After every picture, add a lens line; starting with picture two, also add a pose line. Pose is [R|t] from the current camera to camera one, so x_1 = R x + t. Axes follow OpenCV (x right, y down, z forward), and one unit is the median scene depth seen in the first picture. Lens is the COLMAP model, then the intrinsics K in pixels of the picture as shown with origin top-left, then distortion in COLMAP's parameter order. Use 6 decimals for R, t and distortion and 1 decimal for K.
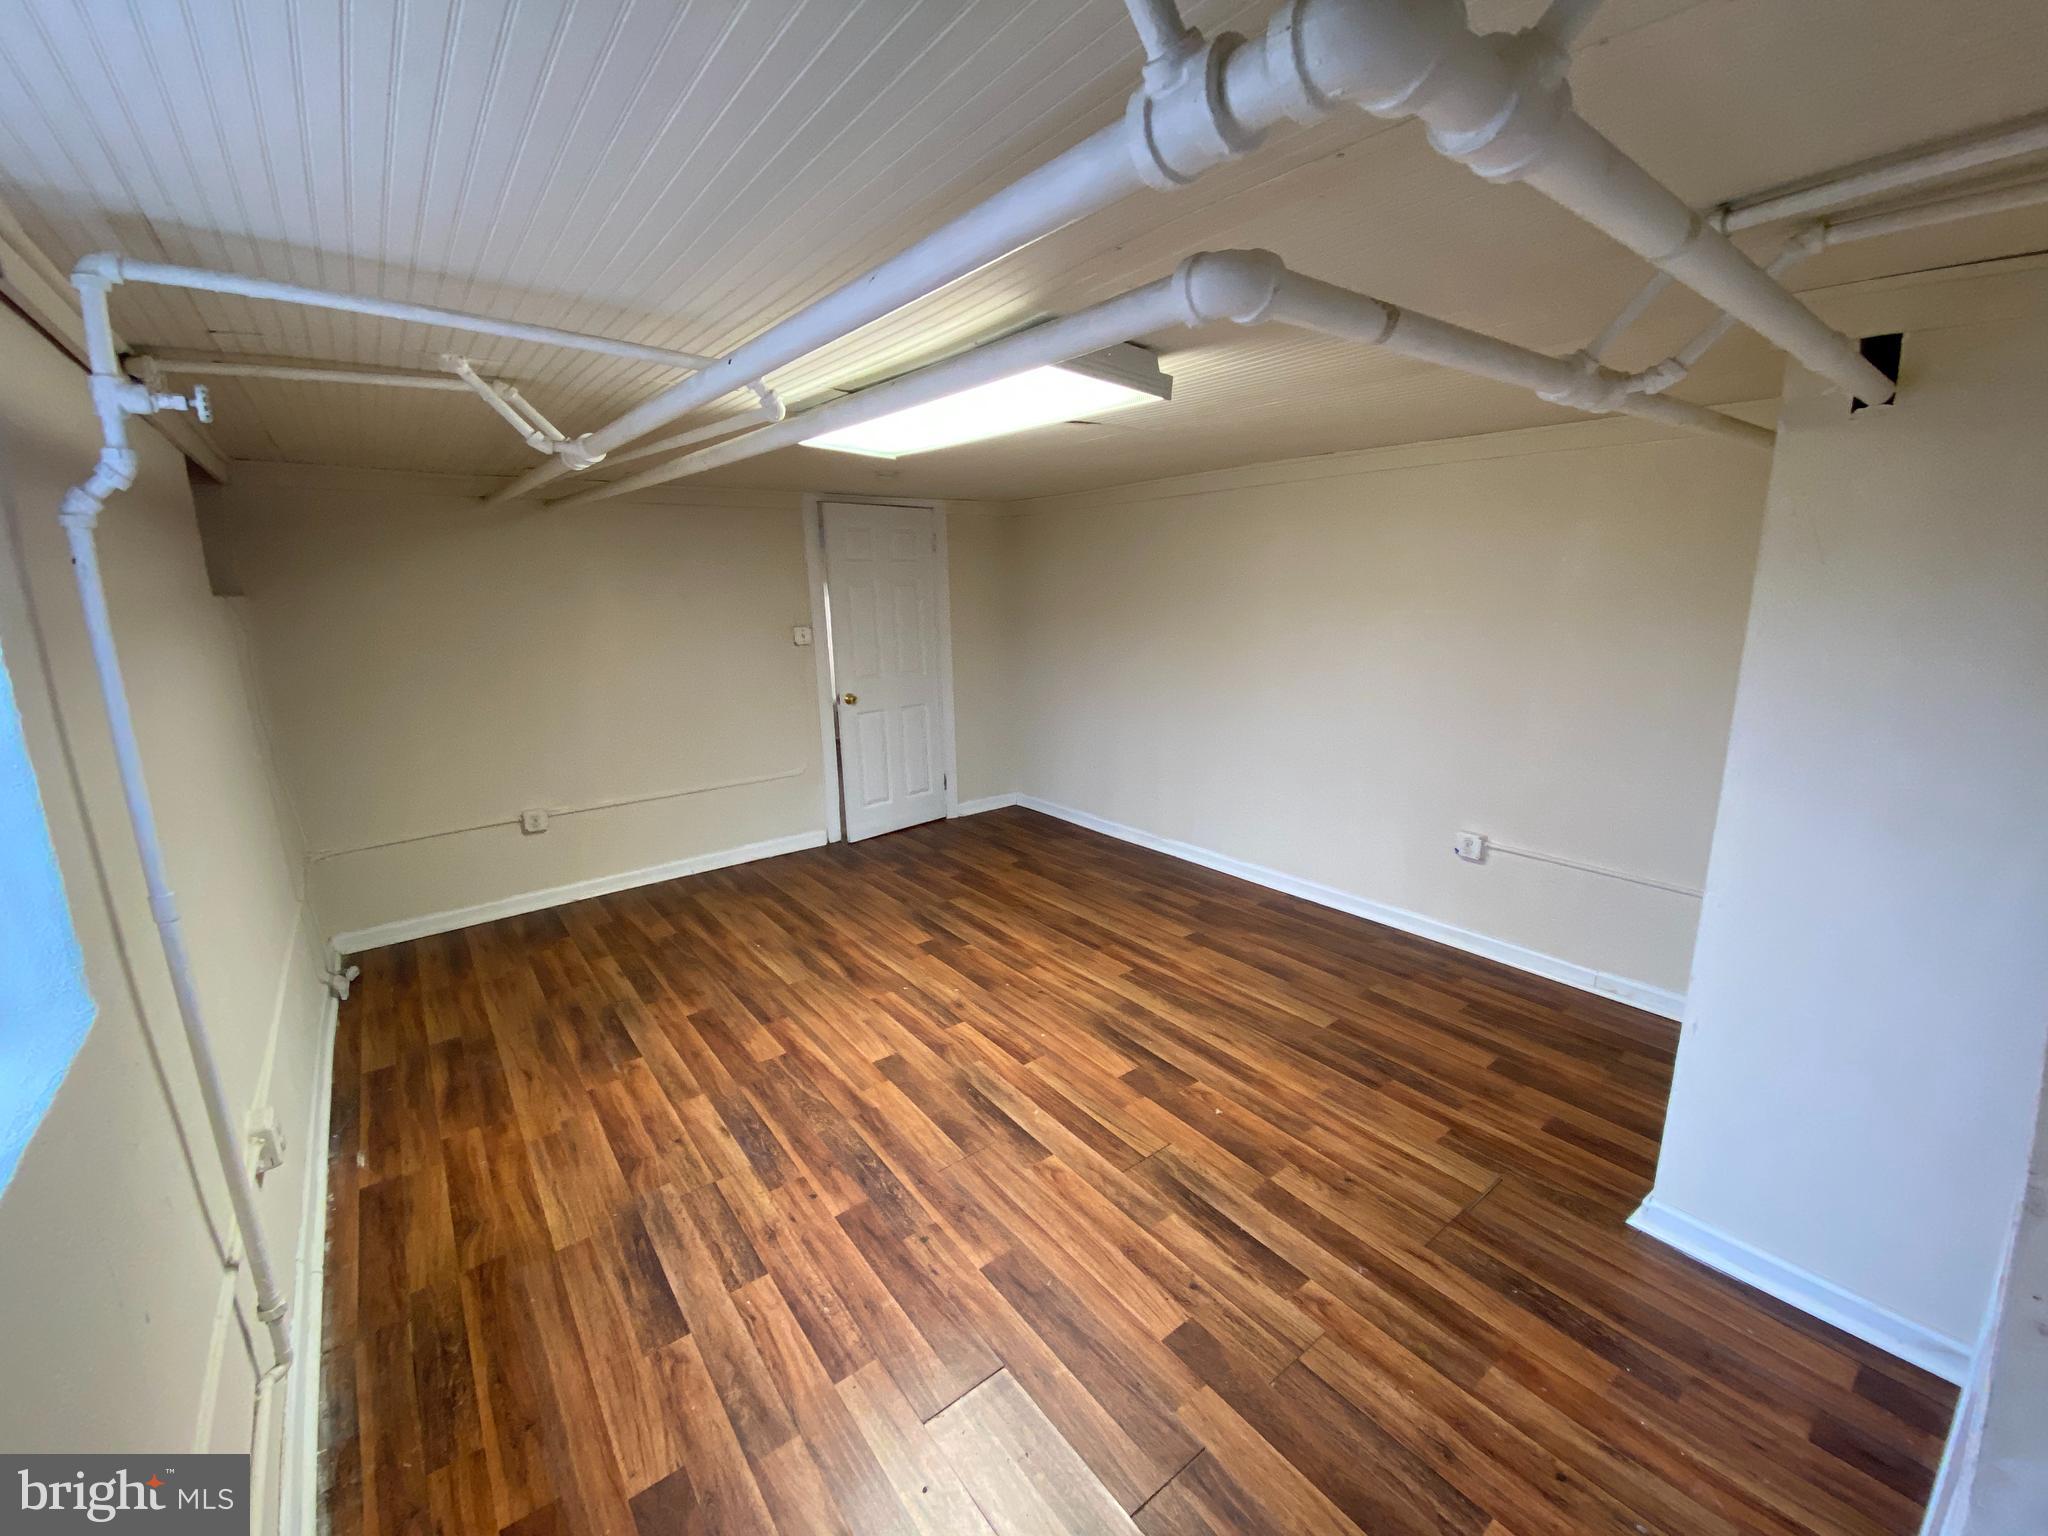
lens RADIAL K [[823.4, 0, 1024.0], [0, 823.4, 768.0], [0, 0, 1]] dist [0.027113, -0.022012]
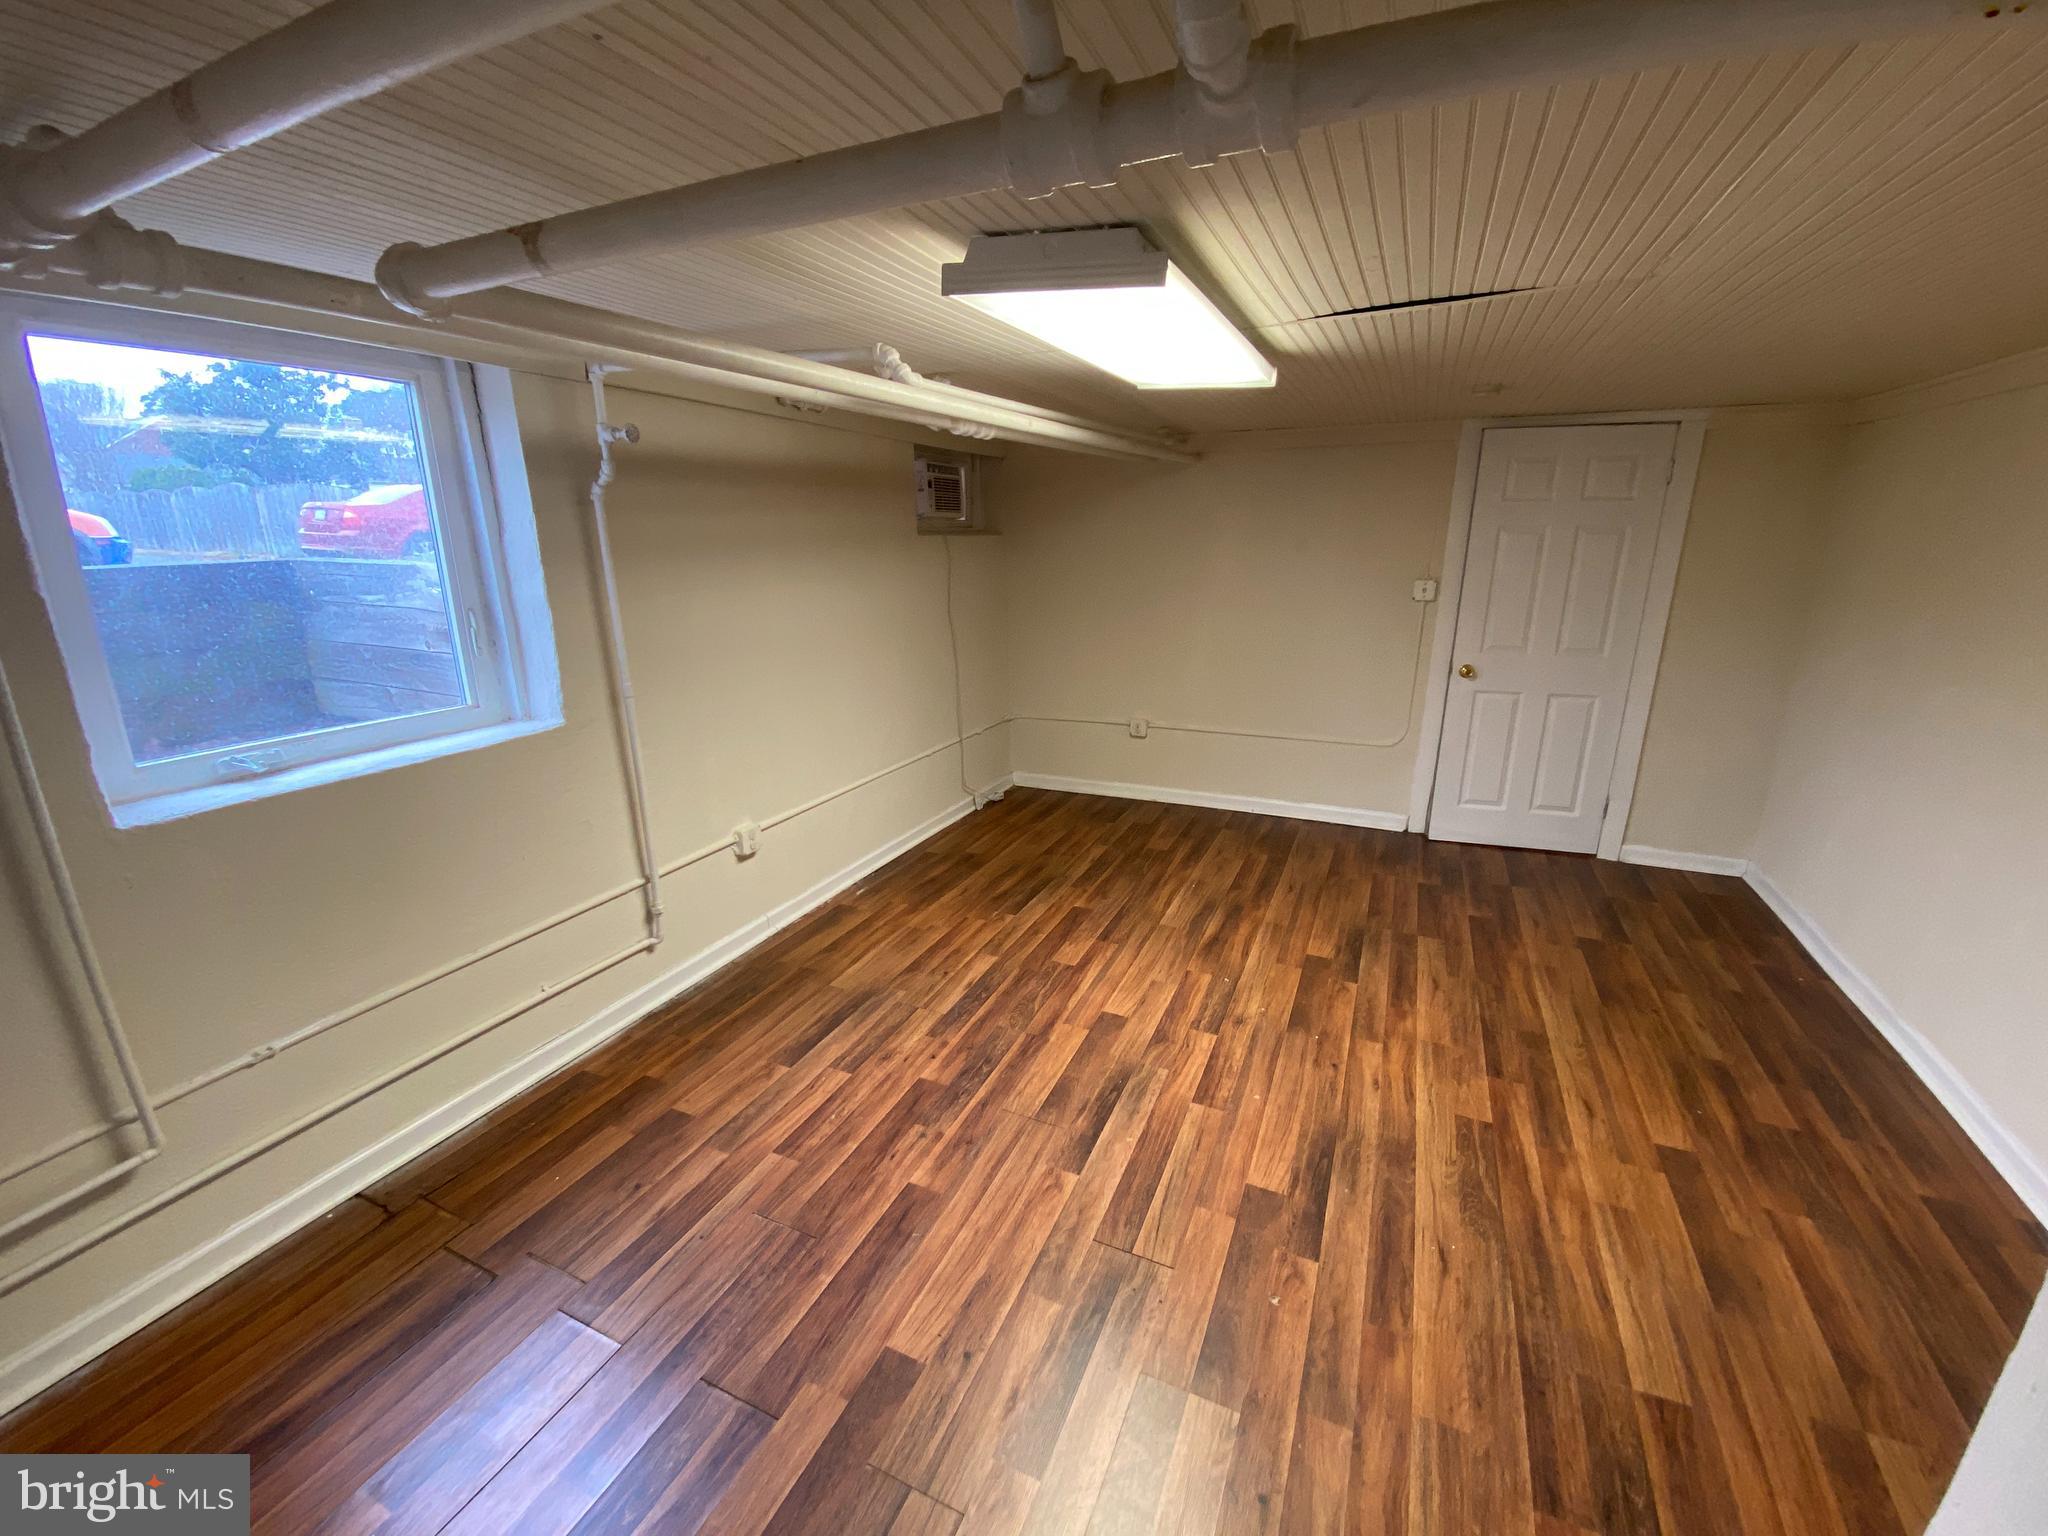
lens RADIAL K [[843.7, 0, 1035.8], [0, 843.7, 754.6], [0, 0, 1]] dist [0.029901, -0.023216]
pose [[0.475675, 0.246056, -0.844506, 0.528725], [-0.204532, 0.964704, 0.165873, -0.093984], [0.855511, 0.093827, 0.509212, 0.343144]]
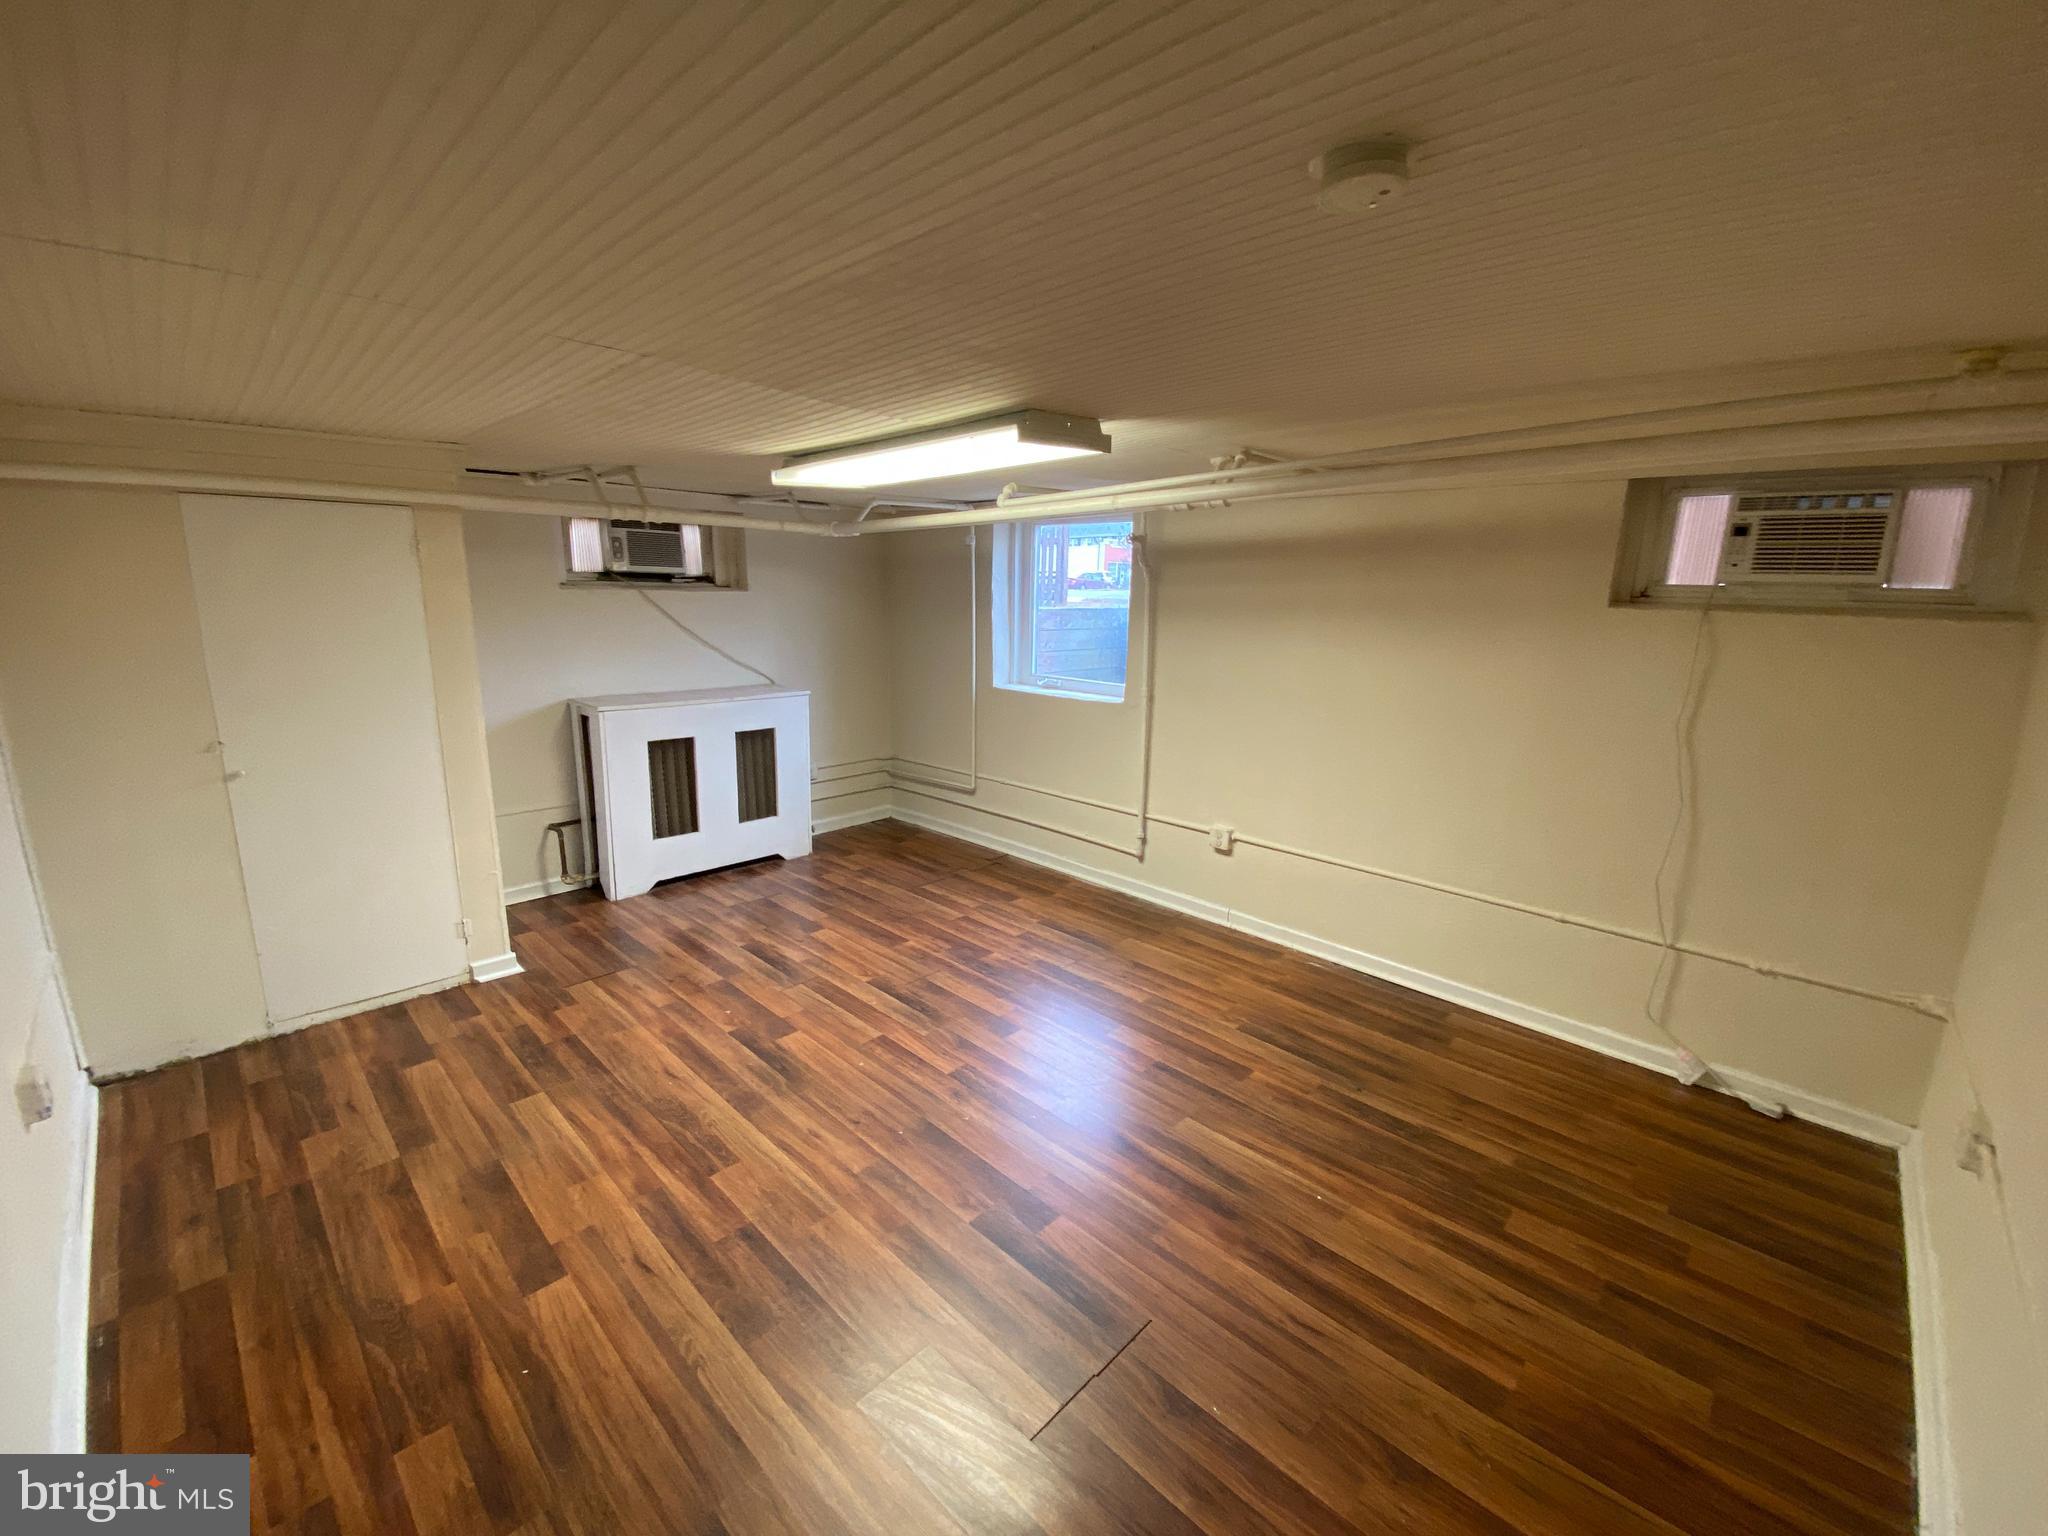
lens RADIAL K [[823.4, 0, 1024.0], [0, 823.4, 768.0], [0, 0, 1]] dist [0.027113, -0.022012]
pose [[-0.989584, 0.030988, -0.140581, -0.039083], [-0.032702, 0.902636, 0.429160, -0.399019], [0.140192, 0.429287, -0.892221, 1.691002]]
